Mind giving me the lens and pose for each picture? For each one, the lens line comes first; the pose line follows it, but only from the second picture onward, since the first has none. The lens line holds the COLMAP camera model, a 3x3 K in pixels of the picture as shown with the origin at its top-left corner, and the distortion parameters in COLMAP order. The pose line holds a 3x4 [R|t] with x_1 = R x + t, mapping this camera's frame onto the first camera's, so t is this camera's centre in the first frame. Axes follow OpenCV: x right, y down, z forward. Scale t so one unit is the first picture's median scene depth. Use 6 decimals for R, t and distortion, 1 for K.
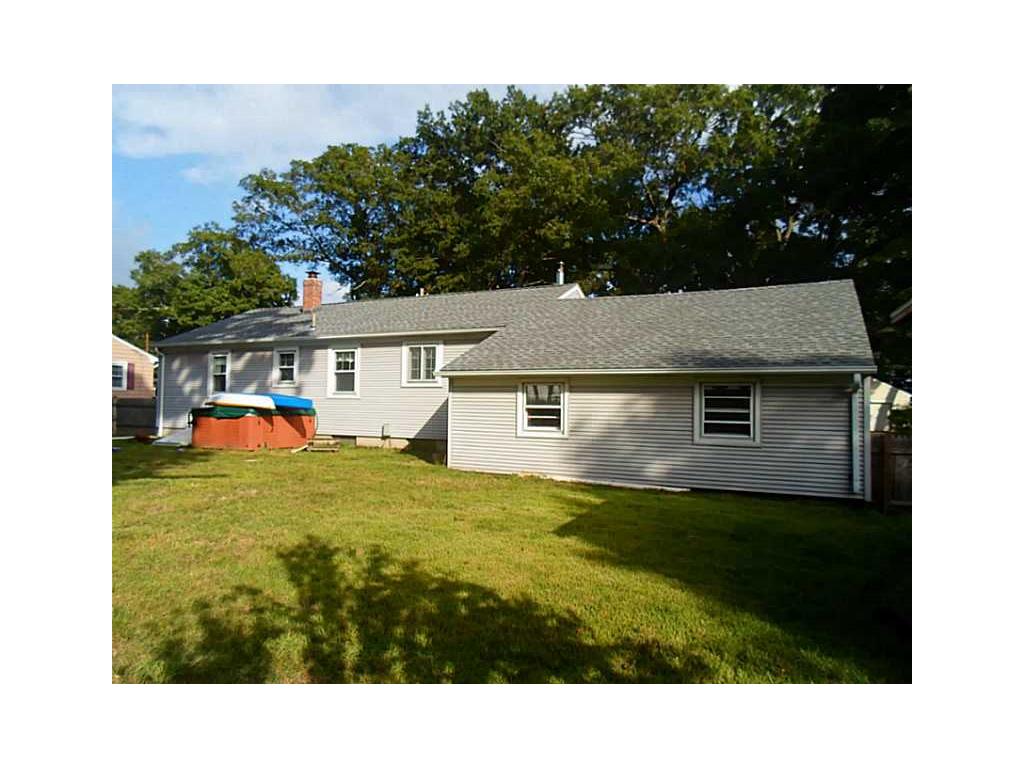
lens RADIAL K [[611.3, 0, 512.4], [0, 611.3, 384.9], [0, 0, 1]] dist [-0.028058, -0.004148]
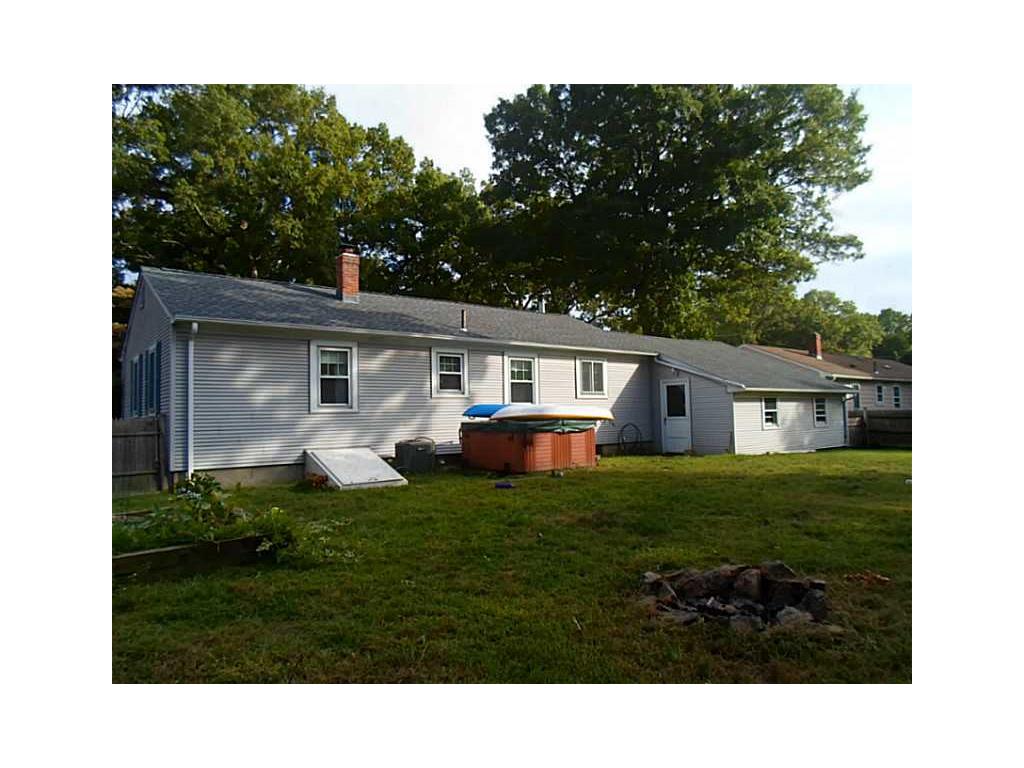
lens RADIAL K [[611.3, 0, 512.3], [0, 611.3, 383.3], [0, 0, 1]] dist [-0.028058, -0.004148]
pose [[0.421003, 0.029149, 0.906591, -1.143046], [-0.005327, 0.999546, -0.029664, 0.009447], [-0.907044, 0.007659, 0.420967, 0.609319]]
